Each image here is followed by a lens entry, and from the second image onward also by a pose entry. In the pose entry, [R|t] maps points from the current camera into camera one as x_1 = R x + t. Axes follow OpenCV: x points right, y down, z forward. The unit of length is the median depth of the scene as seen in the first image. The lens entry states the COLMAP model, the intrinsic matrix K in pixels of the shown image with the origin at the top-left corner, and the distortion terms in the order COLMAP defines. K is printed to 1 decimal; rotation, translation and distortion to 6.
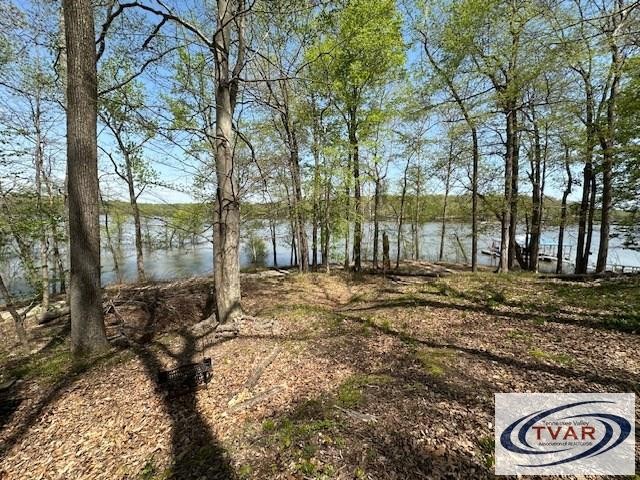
lens RADIAL K [[252.5, 0, 318.8], [0, 252.5, 237.8], [0, 0, 1]] dist [-0.012898, 0.001123]
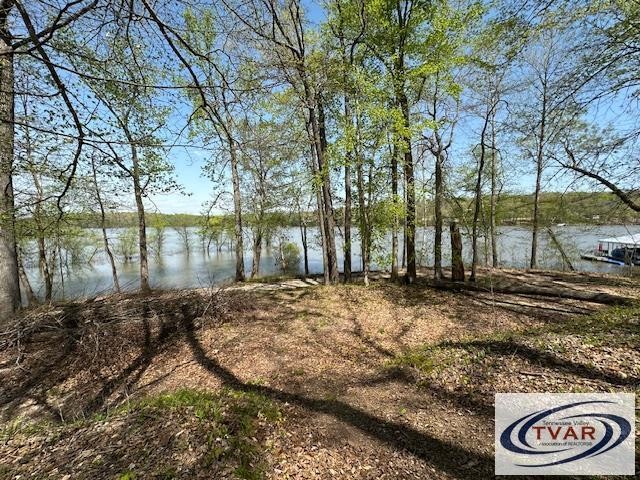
lens RADIAL K [[252.5, 0, 322.9], [0, 252.5, 238.4], [0, 0, 1]] dist [-0.012898, 0.001123]
pose [[0.986109, -0.013117, -0.165584, 0.062811], [0.008706, 0.999588, -0.027338, 0.056653], [0.165874, 0.025517, 0.985817, 0.554128]]
